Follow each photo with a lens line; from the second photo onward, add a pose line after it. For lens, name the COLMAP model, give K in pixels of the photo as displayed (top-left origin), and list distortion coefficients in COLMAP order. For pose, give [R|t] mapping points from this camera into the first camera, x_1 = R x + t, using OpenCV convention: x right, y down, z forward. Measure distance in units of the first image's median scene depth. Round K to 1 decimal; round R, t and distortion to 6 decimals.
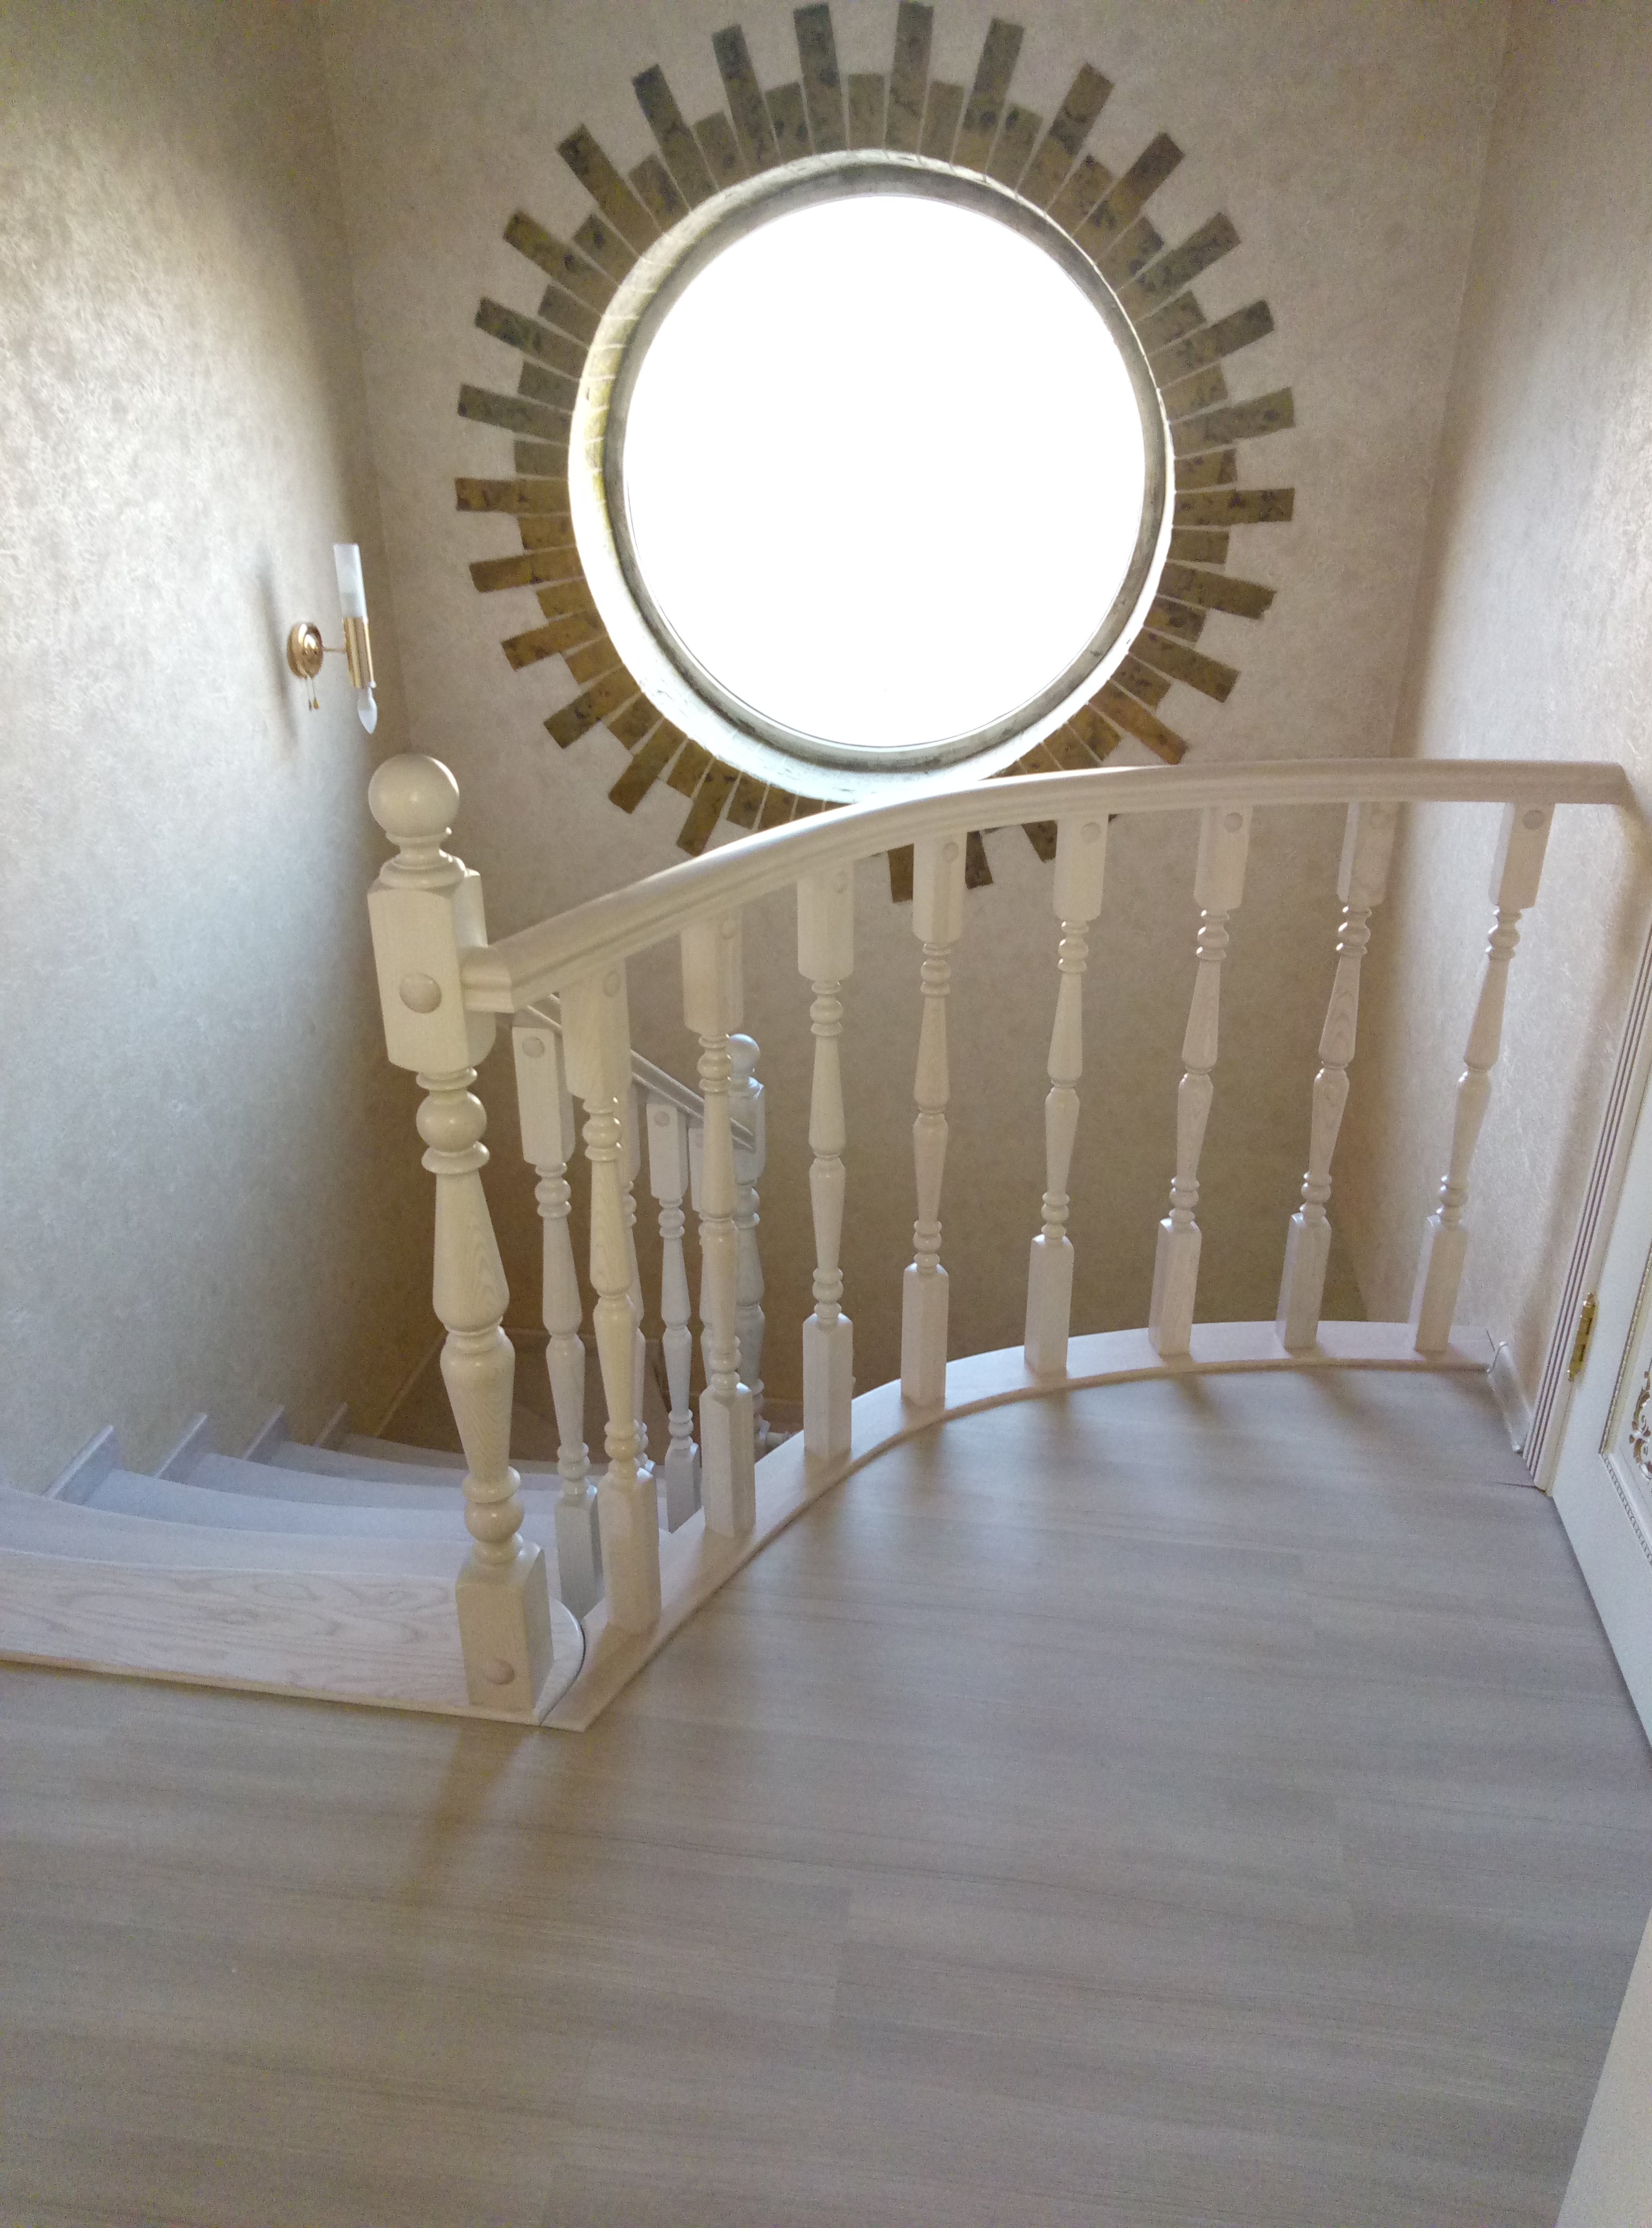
lens RADIAL K [[1634.3, 0, 823.3], [0, 1634.3, 1105.4], [0, 0, 1]] dist [0.024854, -0.008996]
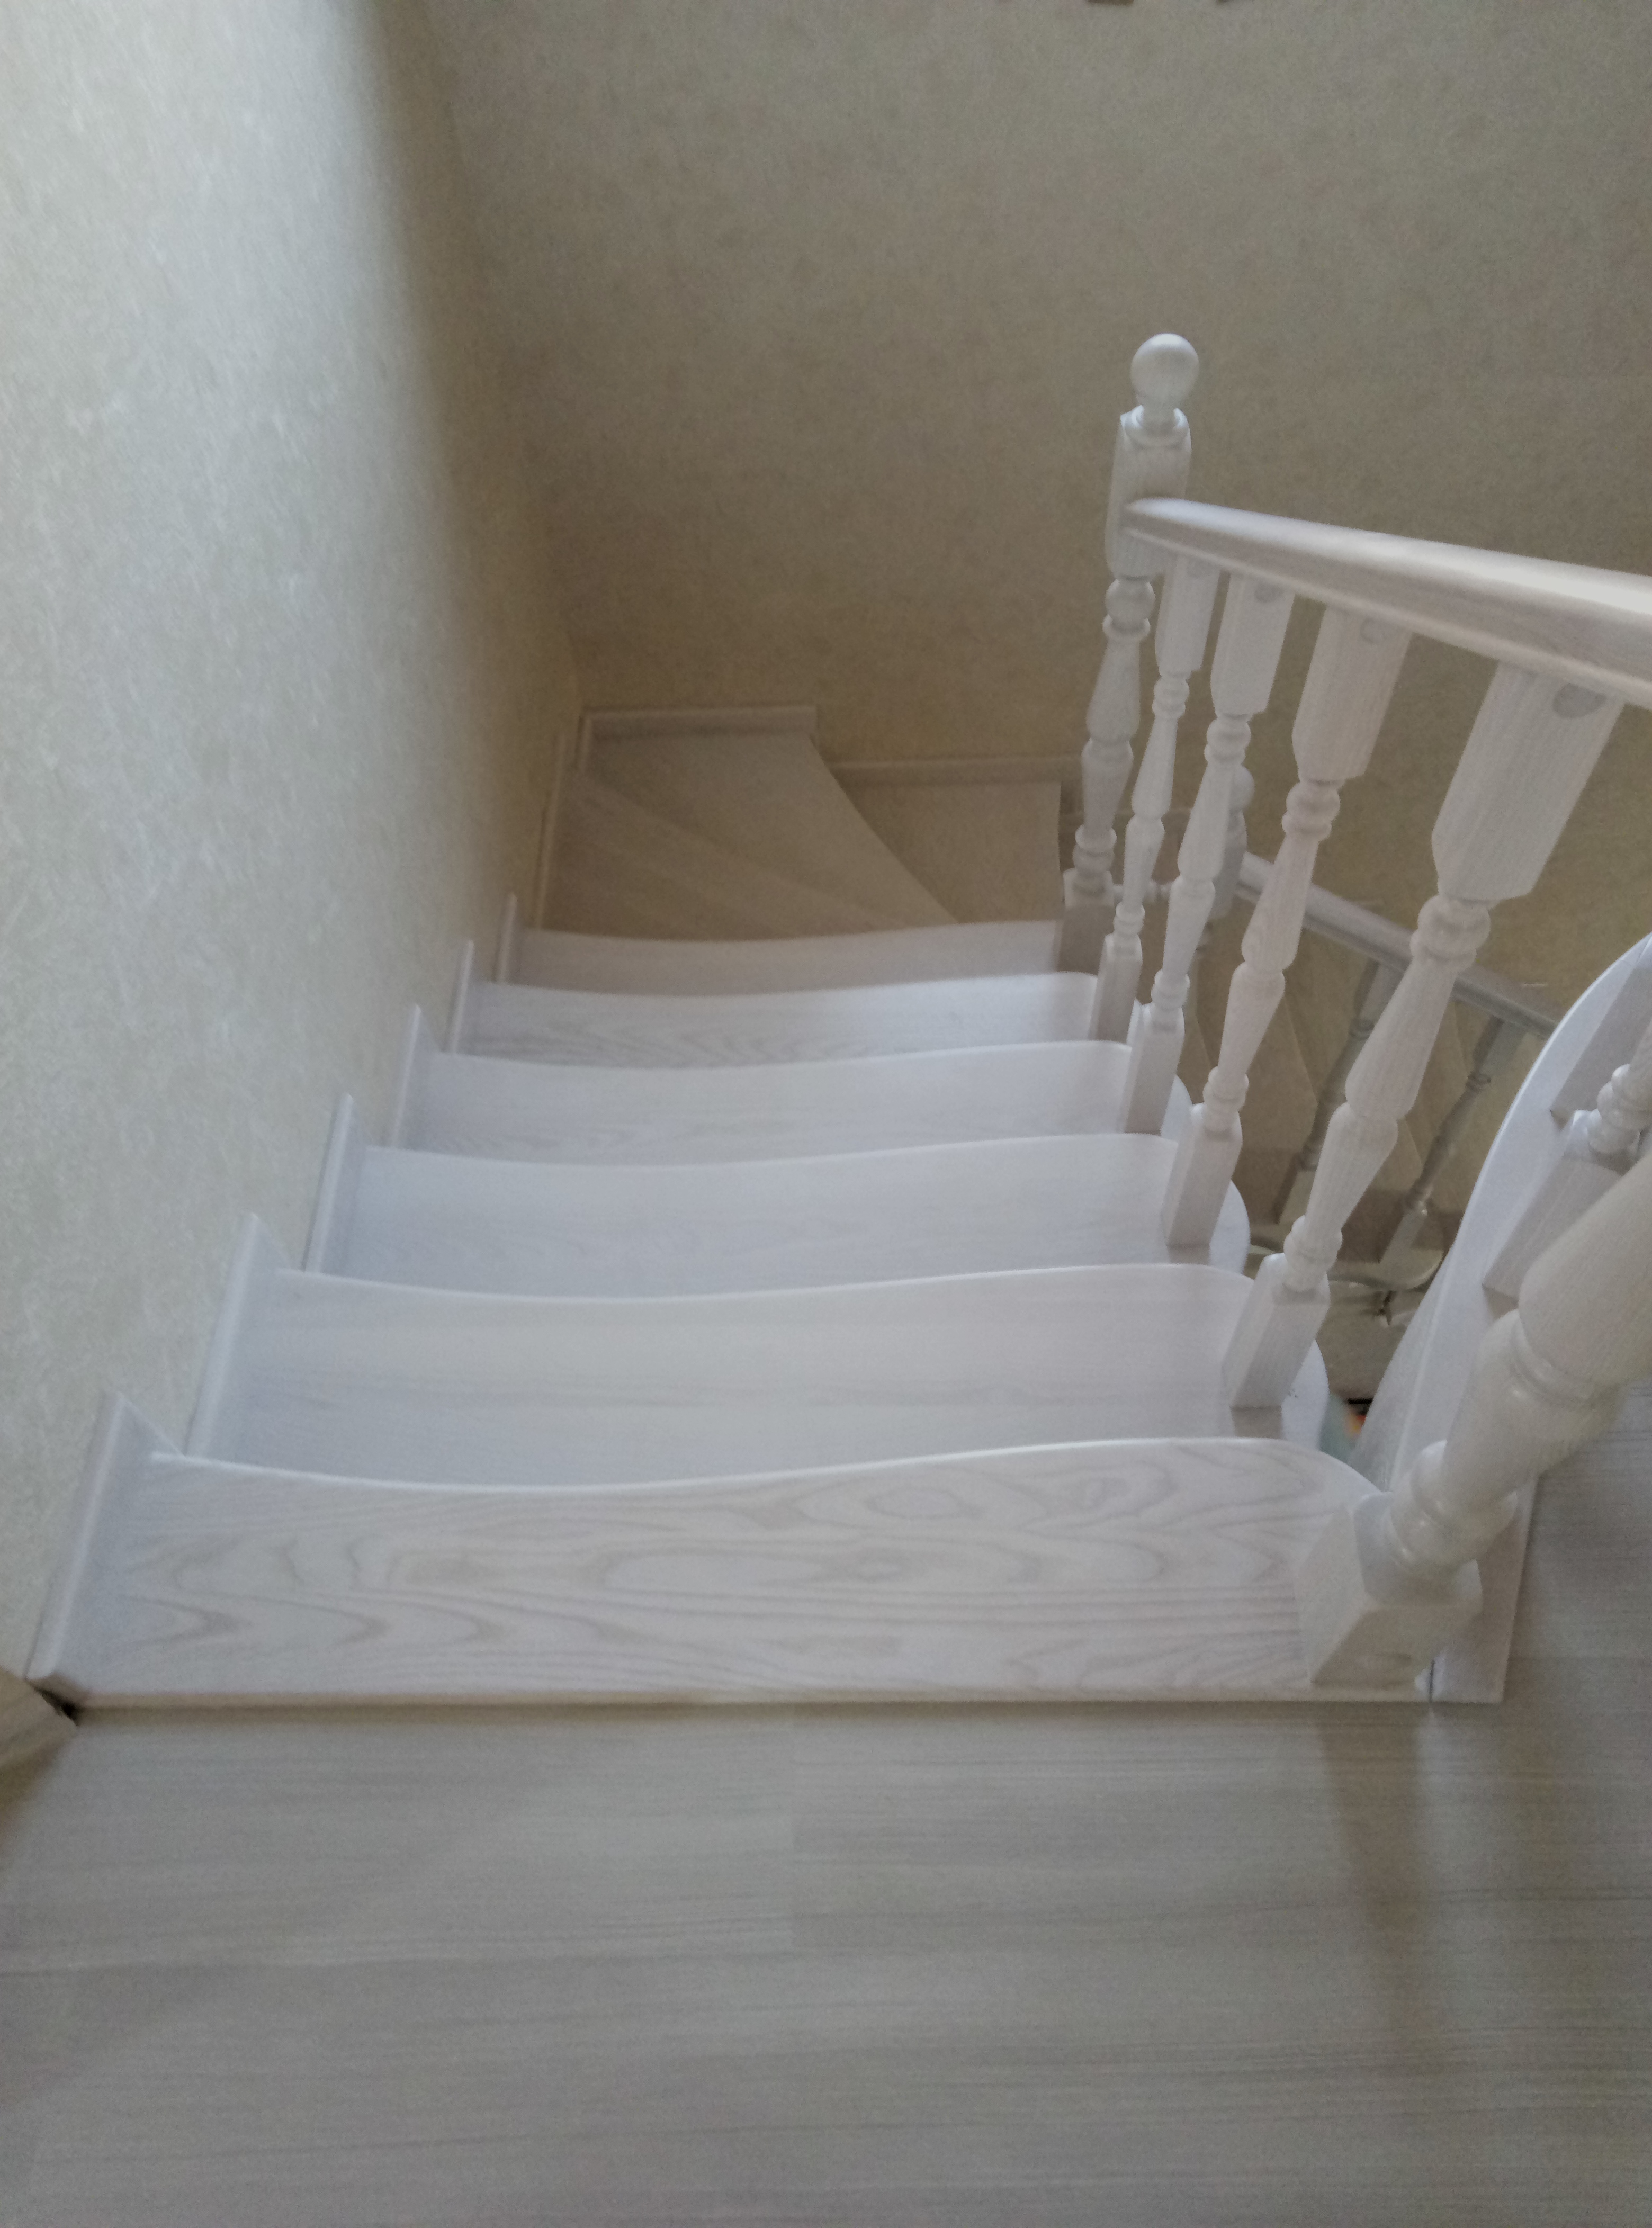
lens RADIAL K [[1634.3, 0, 823.3], [0, 1634.3, 1105.4], [0, 0, 1]] dist [0.024854, -0.008996]
pose [[0.988285, -0.139365, 0.062209, -0.401237], [0.091641, 0.867836, 0.488326, -0.167859], [-0.122042, -0.476904, 0.870441, 0.540263]]
